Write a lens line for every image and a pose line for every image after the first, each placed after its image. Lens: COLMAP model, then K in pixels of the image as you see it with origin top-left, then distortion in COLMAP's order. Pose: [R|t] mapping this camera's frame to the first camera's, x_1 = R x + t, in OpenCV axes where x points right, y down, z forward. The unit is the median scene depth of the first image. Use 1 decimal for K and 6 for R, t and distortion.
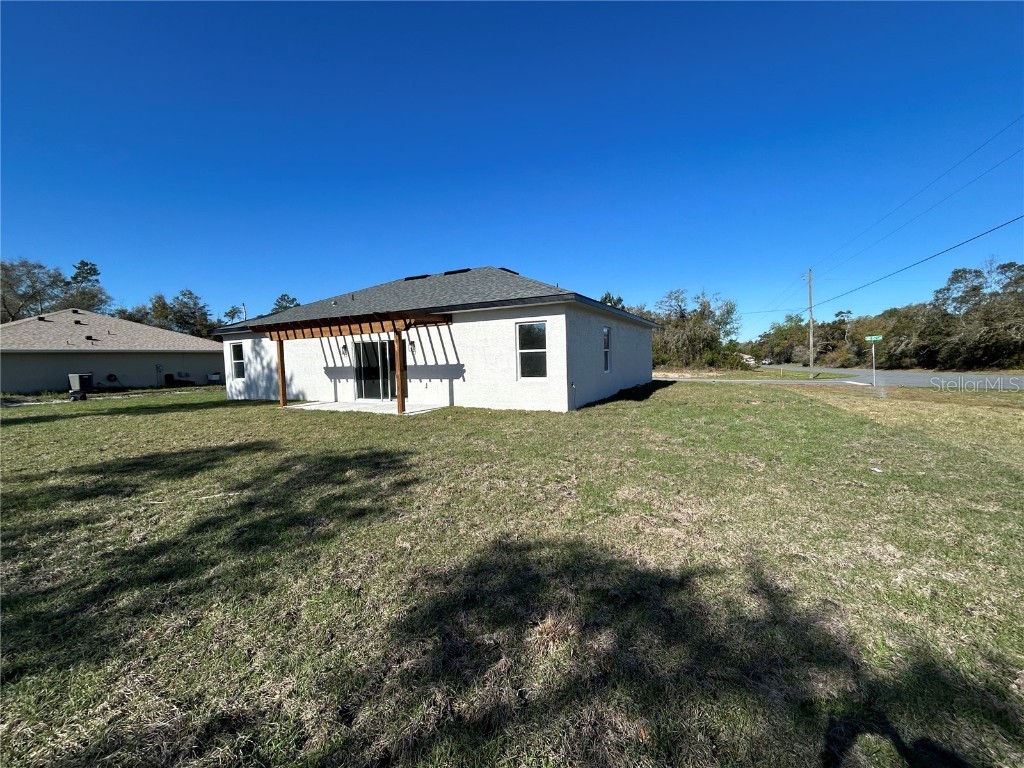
lens RADIAL K [[406.2, 0, 507.2], [0, 406.2, 383.6], [0, 0, 1]] dist [0.000528, 0.000212]
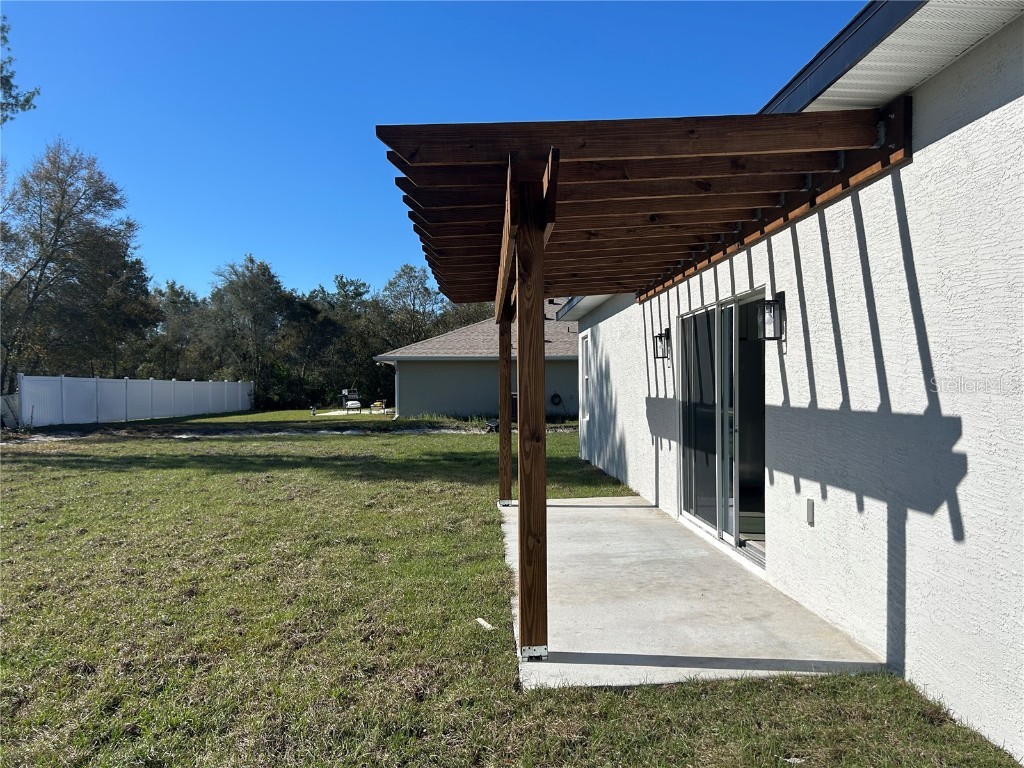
lens RADIAL K [[766.7, 0, 510.1], [0, 766.7, 390.2], [0, 0, 1]] dist [0.061887, -0.068453]
pose [[0.495562, 0.027675, -0.868132, 0.052259], [-0.061367, 0.998110, -0.003213, -0.047100], [0.866402, 0.054867, 0.496324, 0.727339]]
